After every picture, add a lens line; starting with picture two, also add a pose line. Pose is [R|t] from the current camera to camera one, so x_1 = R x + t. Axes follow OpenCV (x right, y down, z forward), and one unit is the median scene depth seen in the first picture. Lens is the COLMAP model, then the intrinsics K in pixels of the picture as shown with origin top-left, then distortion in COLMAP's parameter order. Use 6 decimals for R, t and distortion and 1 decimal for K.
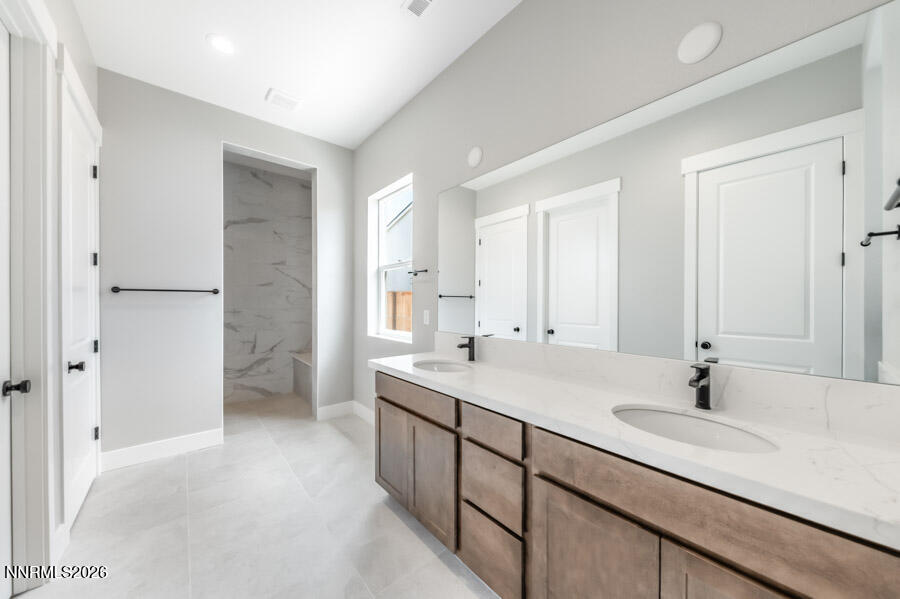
lens RADIAL K [[314.1, 0, 452.0], [0, 314.1, 304.0], [0, 0, 1]] dist [0.008862, -0.002679]
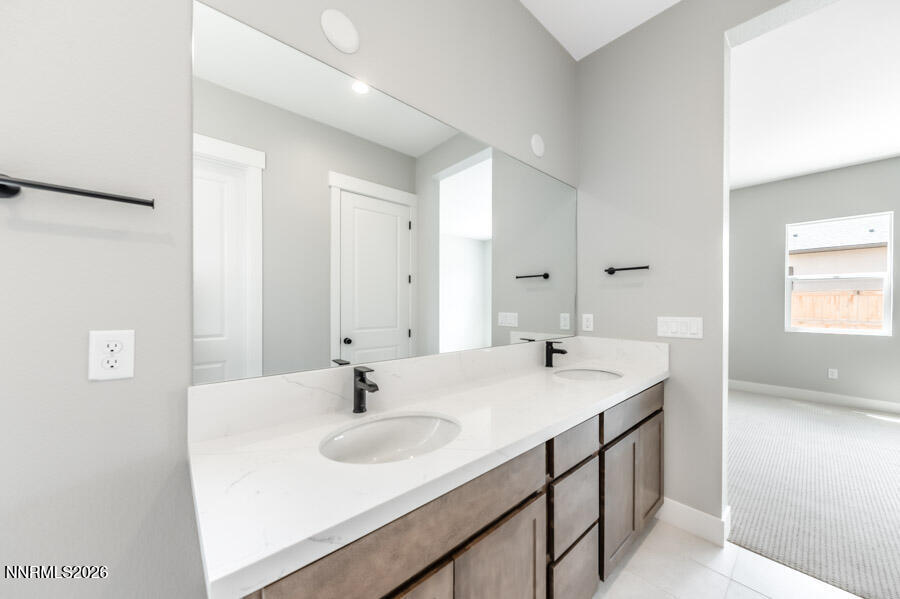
lens RADIAL K [[314.1, 0, 451.8], [0, 314.1, 304.3], [0, 0, 1]] dist [0.008862, -0.002679]
pose [[-0.002433, -0.000974, 0.999997, -0.561431], [-0.001032, 0.999999, 0.000971, -0.009690], [-0.999997, -0.001030, -0.002434, 0.958919]]
